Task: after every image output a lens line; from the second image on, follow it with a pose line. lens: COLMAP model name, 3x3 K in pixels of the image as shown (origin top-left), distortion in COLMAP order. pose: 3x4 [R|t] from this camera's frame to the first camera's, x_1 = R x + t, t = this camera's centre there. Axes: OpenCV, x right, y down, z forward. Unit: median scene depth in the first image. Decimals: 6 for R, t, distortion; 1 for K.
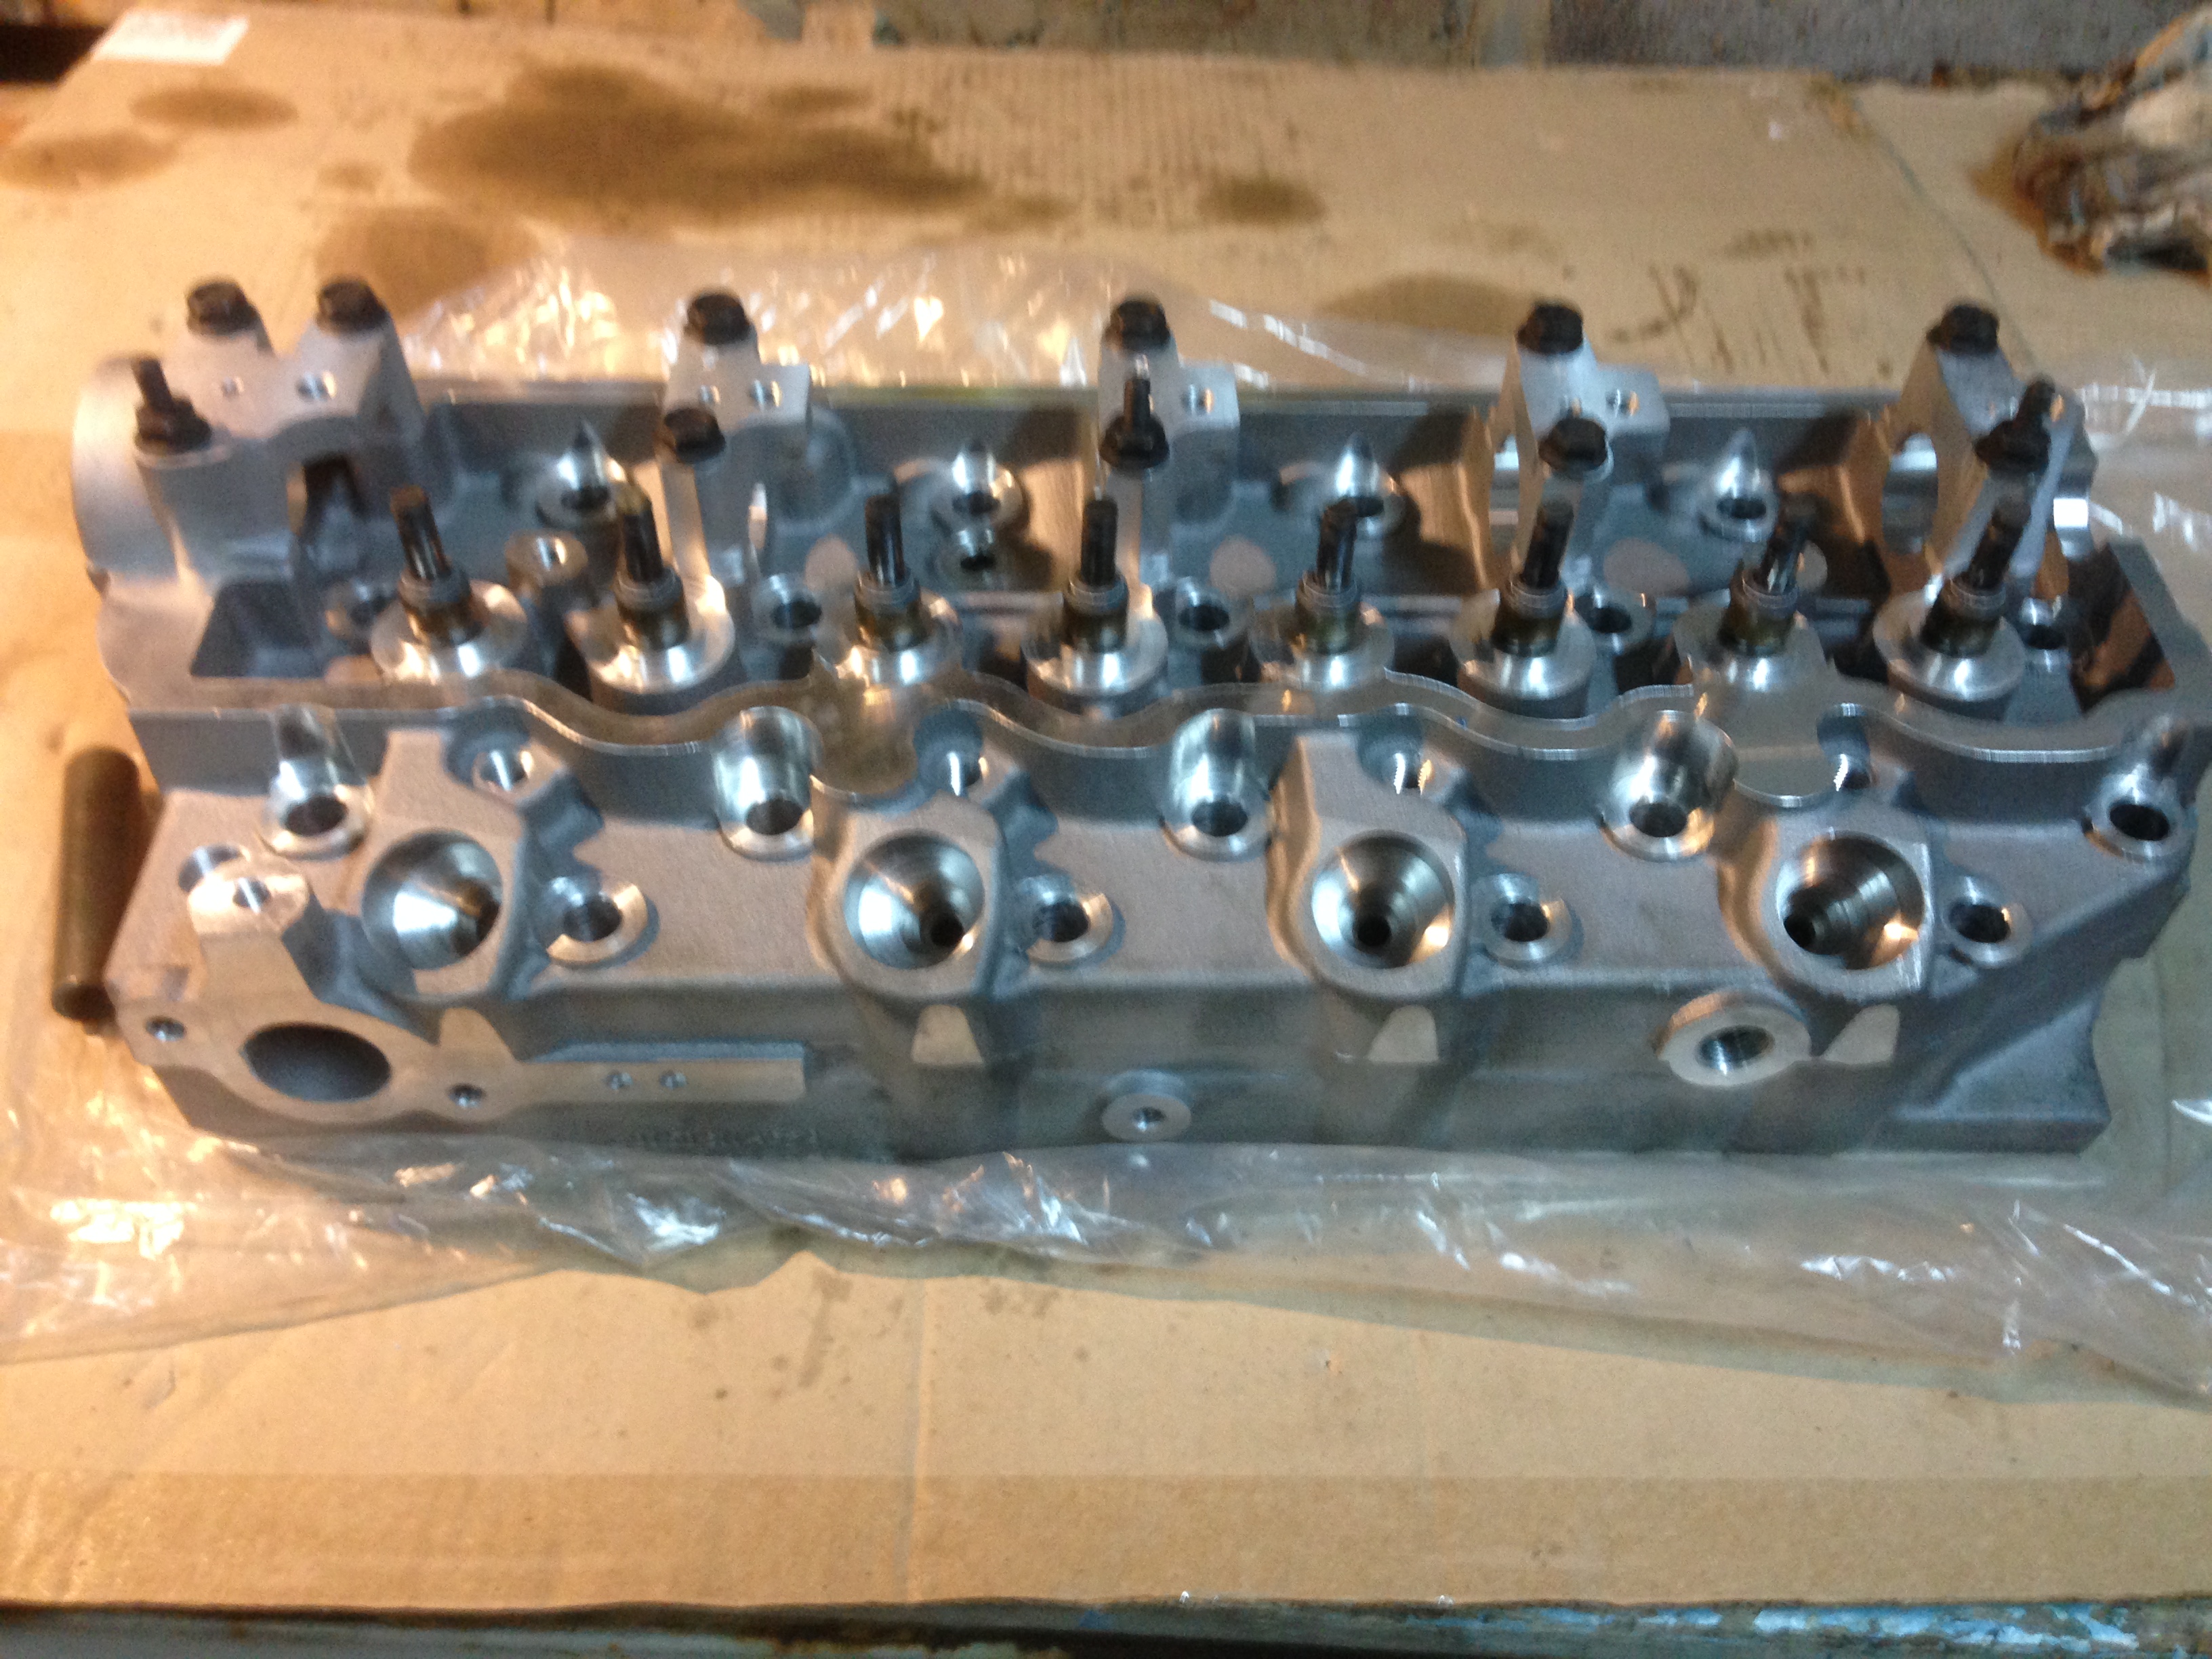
lens RADIAL K [[2044.8, 0, 988.1], [0, 2044.8, 833.1], [0, 0, 1]] dist [0.010795, -0.035881]
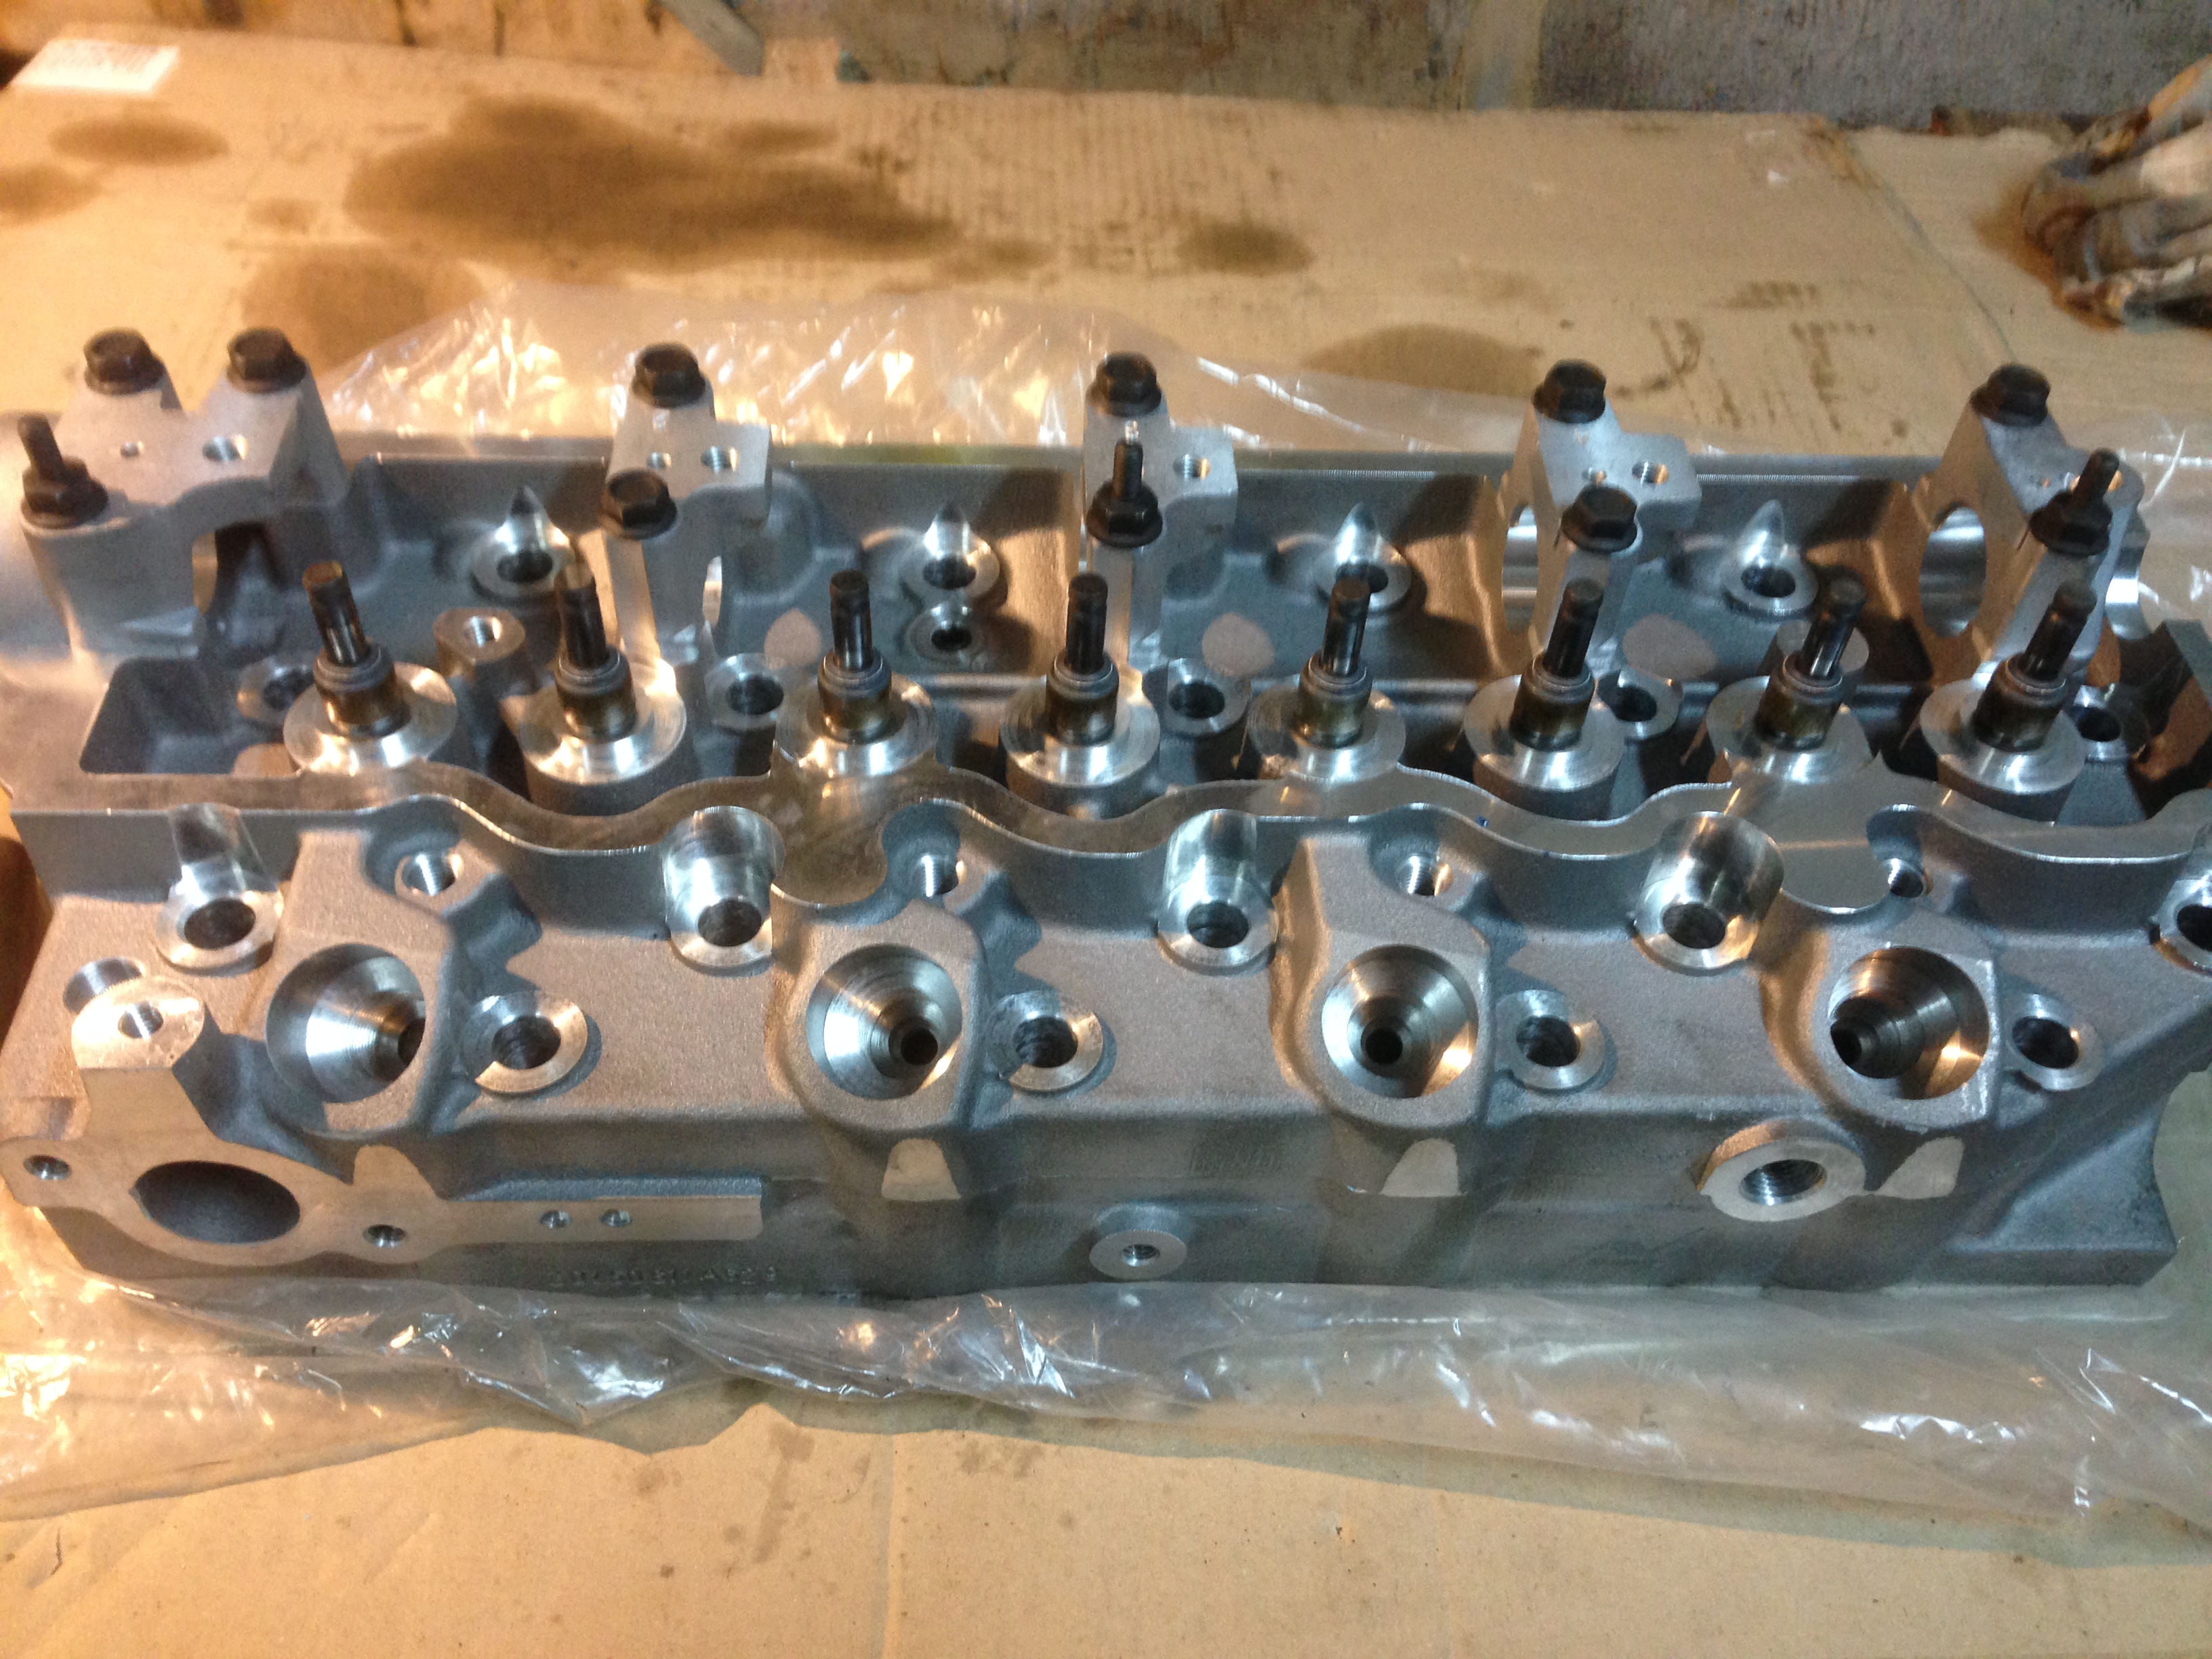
lens RADIAL K [[2044.8, 0, 988.1], [0, 2044.8, 833.1], [0, 0, 1]] dist [0.010795, -0.035881]
pose [[0.999796, 0.001636, 0.020139, -0.007974], [-0.001308, 0.999867, -0.016261, -0.033406], [-0.020163, 0.016231, 0.999665, 0.087967]]
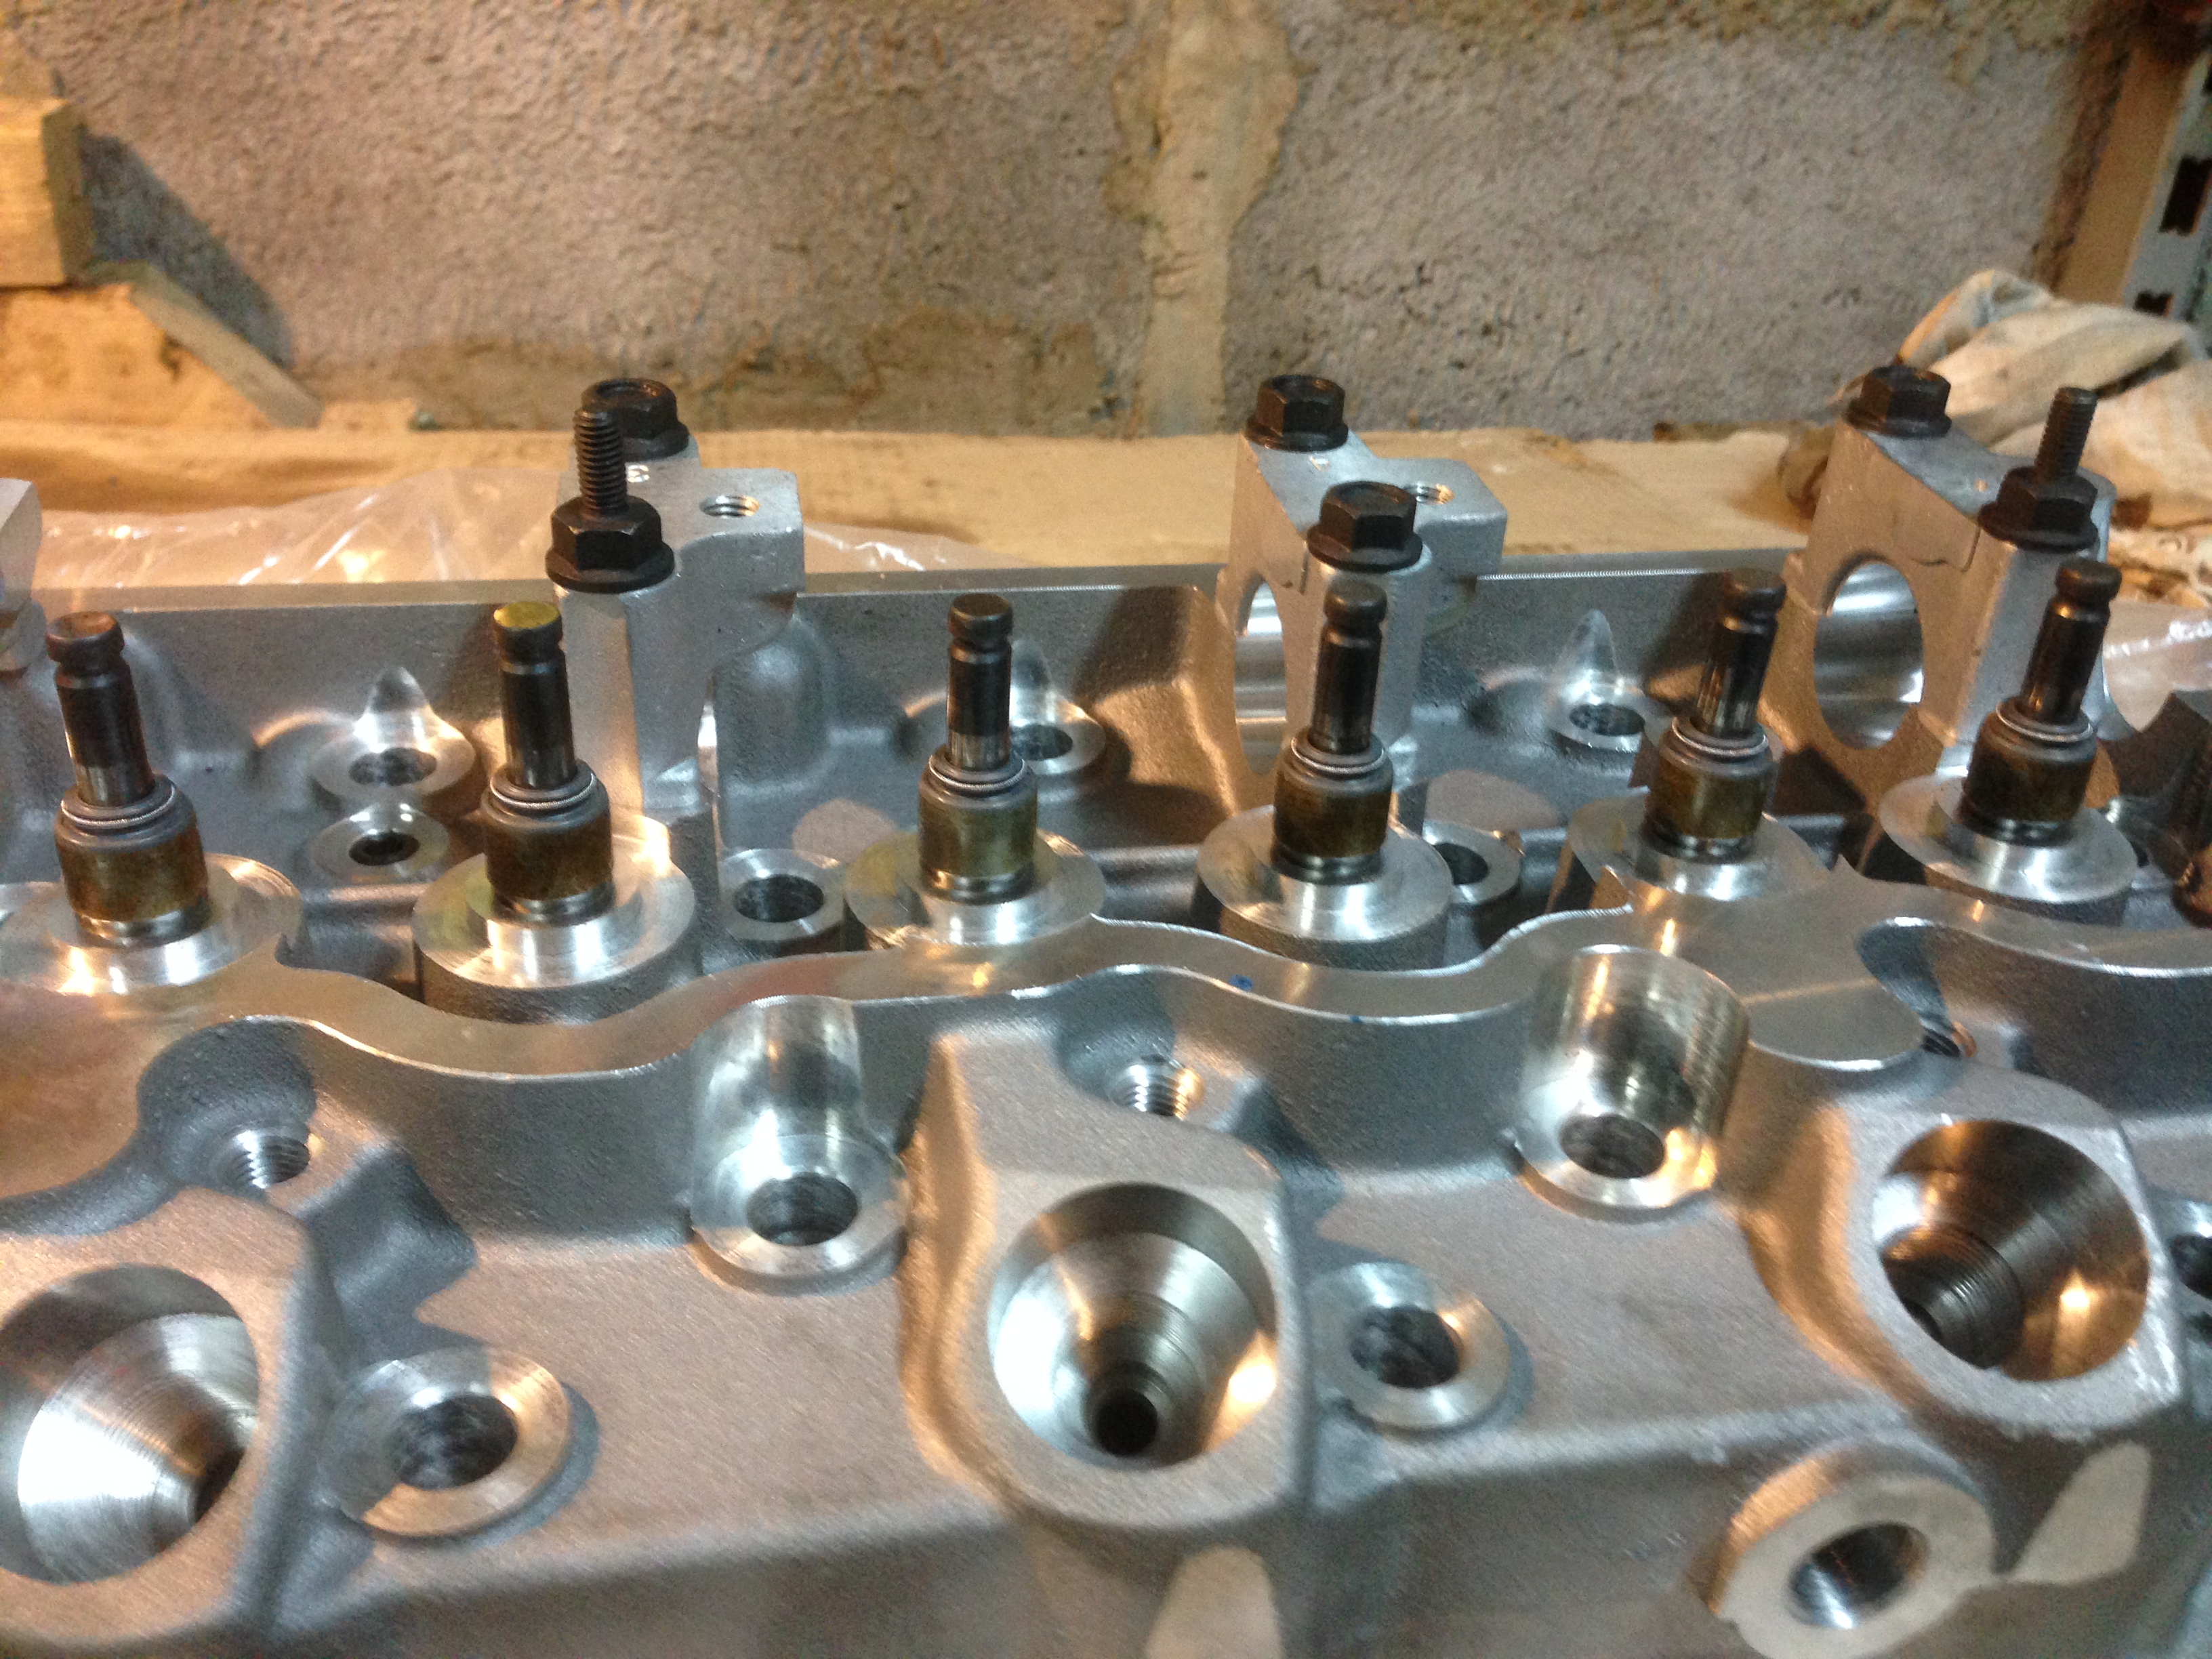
lens RADIAL K [[2081.8, 0, 1066.9], [0, 2081.8, 823.6], [0, 0, 1]] dist [0.085086, -0.196004]
pose [[0.983272, -0.047471, 0.175850, 0.090869], [0.099677, 0.948288, -0.301354, 0.064691], [-0.152451, 0.313841, 0.937157, 0.473998]]
